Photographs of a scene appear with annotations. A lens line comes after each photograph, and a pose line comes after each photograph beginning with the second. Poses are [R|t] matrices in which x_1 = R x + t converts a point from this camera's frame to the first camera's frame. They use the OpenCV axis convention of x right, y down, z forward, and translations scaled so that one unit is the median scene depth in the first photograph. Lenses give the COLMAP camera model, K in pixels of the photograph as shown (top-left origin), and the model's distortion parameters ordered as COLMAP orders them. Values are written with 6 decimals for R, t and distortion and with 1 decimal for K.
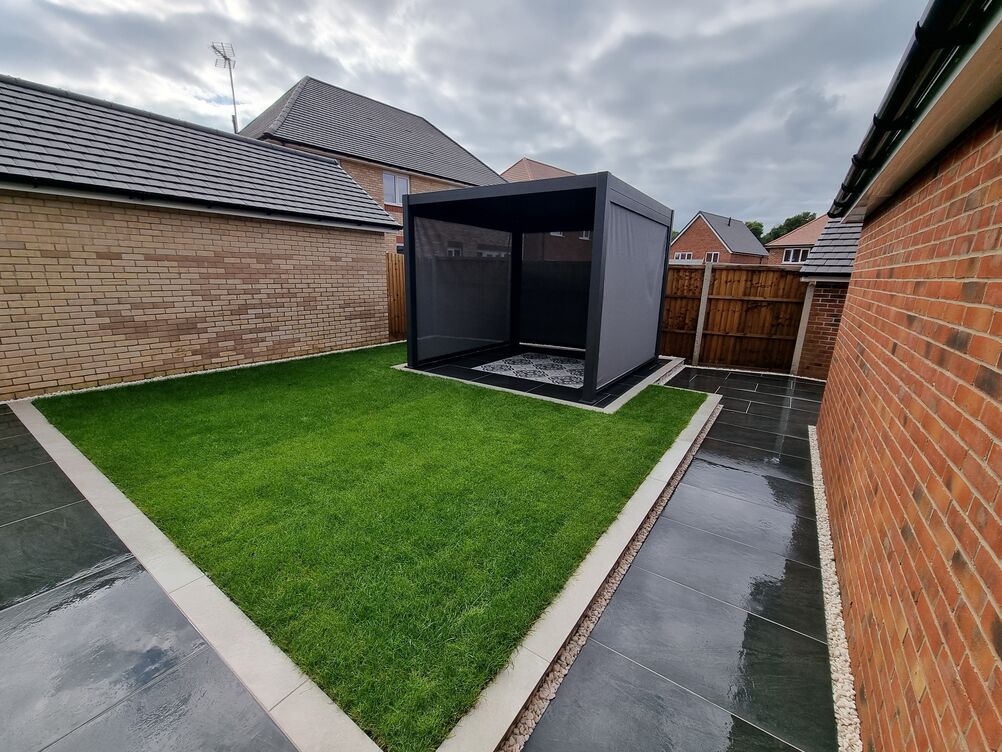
lens RADIAL K [[412.4, 0, 502.9], [0, 412.4, 379.1], [0, 0, 1]] dist [-0.002753, 0.000084]
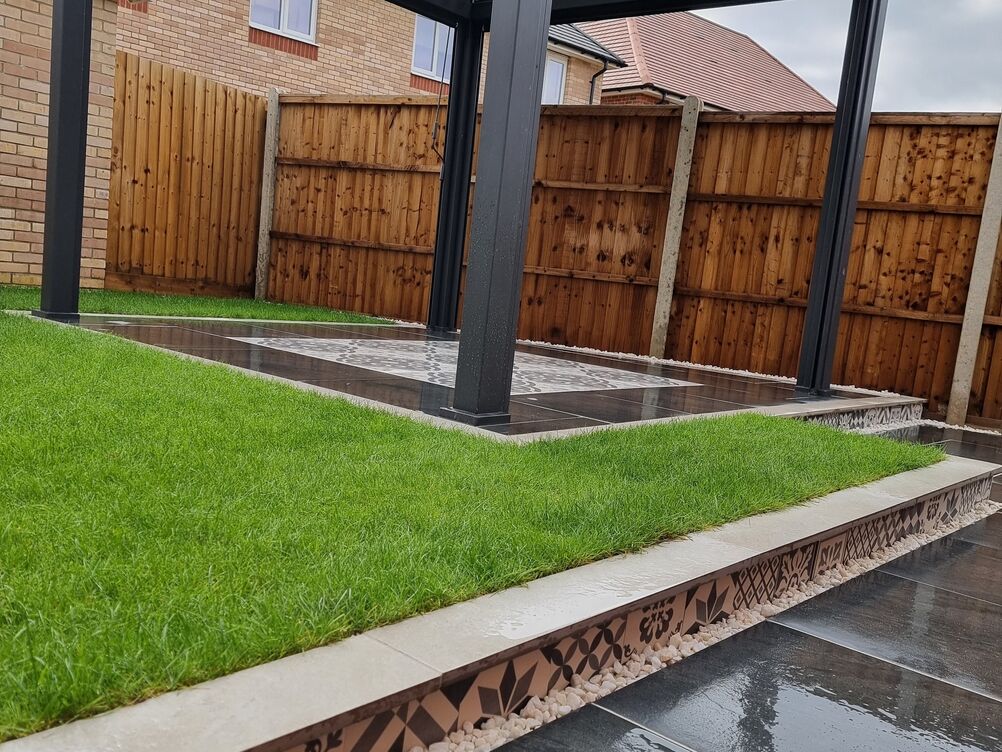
lens RADIAL K [[923.3, 0, 486.5], [0, 923.3, 388.6], [0, 0, 1]] dist [0.100821, -0.128237]
pose [[0.989762, 0.096900, -0.104796, 0.206023], [-0.109900, 0.985877, -0.126369, 0.084211], [0.091071, 0.136592, 0.986432, 0.281087]]
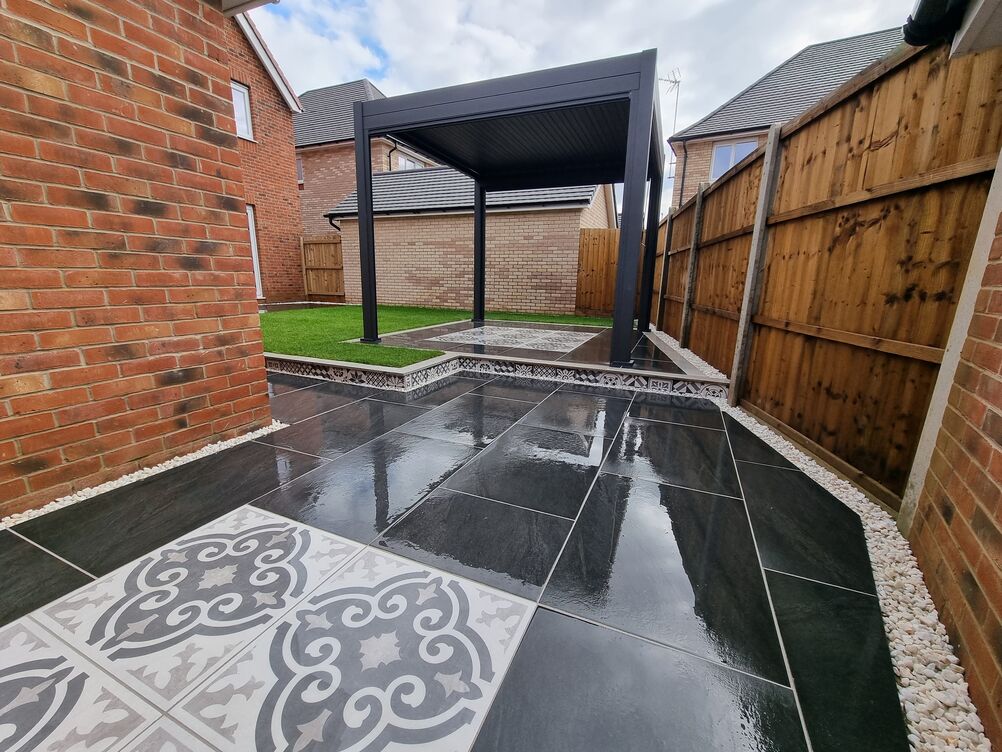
lens RADIAL K [[412.3, 0, 503.3], [0, 412.3, 379.6], [0, 0, 1]] dist [-0.001391, -0.000881]
pose [[0.196301, 0.210738, -0.957630, 0.921839], [-0.260706, 0.952696, 0.156211, -0.068641], [0.945250, 0.218996, 0.241956, 0.799335]]
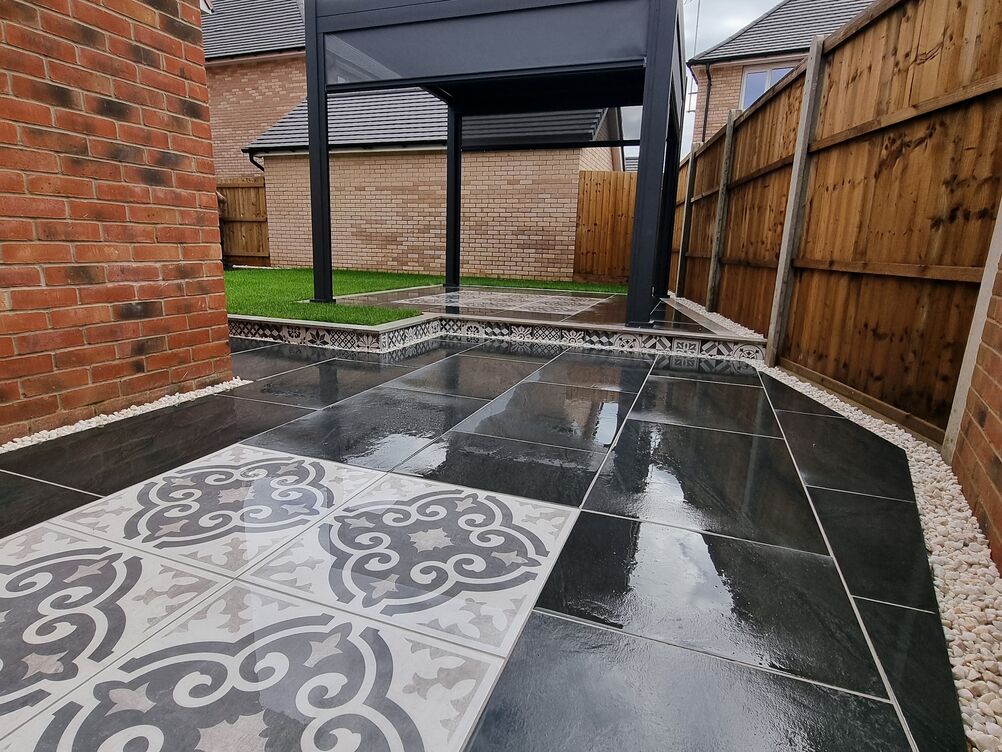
lens RADIAL K [[549.9, 0, 497.7], [0, 549.9, 381.4], [0, 0, 1]] dist [-0.005765, 0.000806]
pose [[0.245787, 0.211655, -0.945934, 0.972530], [-0.265158, 0.953329, 0.144412, -0.028723], [0.932352, 0.215328, 0.290438, 0.766886]]
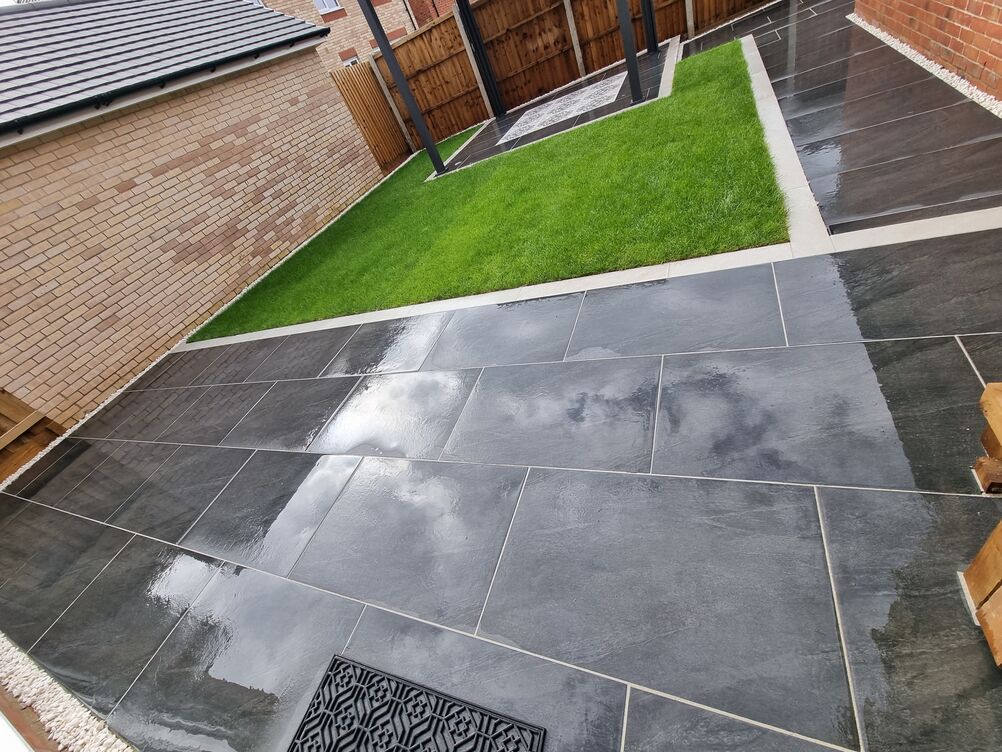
lens RADIAL K [[412.4, 0, 502.9], [0, 412.4, 379.1], [0, 0, 1]] dist [-0.002753, 0.000084]
pose [[0.888072, -0.456750, -0.052029, -0.256256], [0.439907, 0.811512, 0.384617, 0.054868], [-0.133452, -0.364455, 0.921609, -0.101298]]
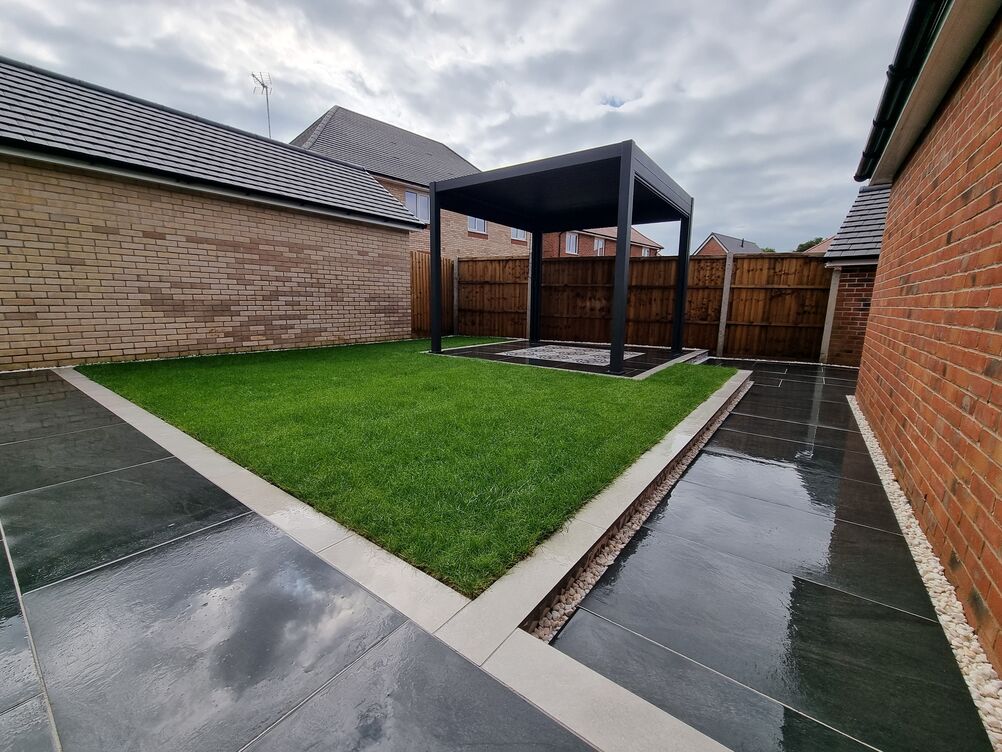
lens RADIAL K [[410.6, 0, 502.7], [0, 410.6, 377.2], [0, 0, 1]] dist [-0.002457, -0.000010]
pose [[0.999427, -0.001546, -0.033817, -0.022192], [-0.000845, 0.997507, -0.070561, 0.099789], [0.033841, 0.070549, 0.996934, 0.007601]]
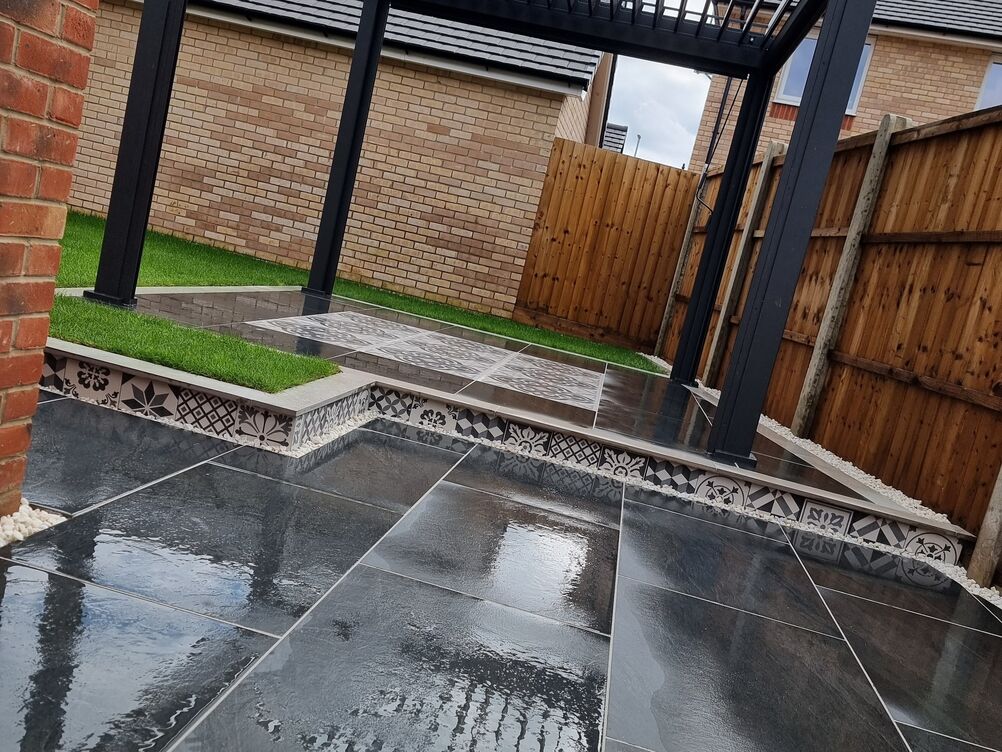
lens RADIAL K [[923.3, 0, 486.5], [0, 923.3, 388.6], [0, 0, 1]] dist [0.100821, -0.128237]
pose [[0.420220, 0.206457, -0.883624, 0.855458], [-0.429086, 0.903237, 0.006982, -0.019705], [0.799563, 0.376217, 0.468145, 0.665059]]
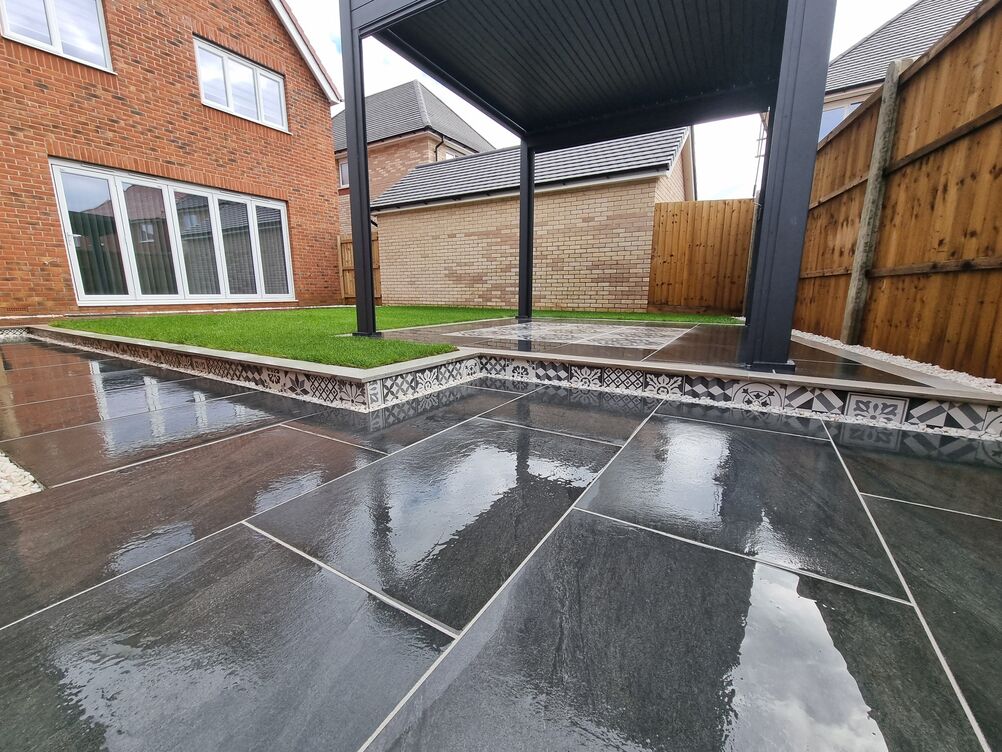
lens RADIAL K [[412.4, 0, 502.9], [0, 412.4, 379.1], [0, 0, 1]] dist [-0.002753, 0.000084]
pose [[0.064261, 0.180892, -0.981401, 0.694262], [-0.251085, 0.954728, 0.159535, -0.032785], [0.965830, 0.236164, 0.106771, 0.863649]]
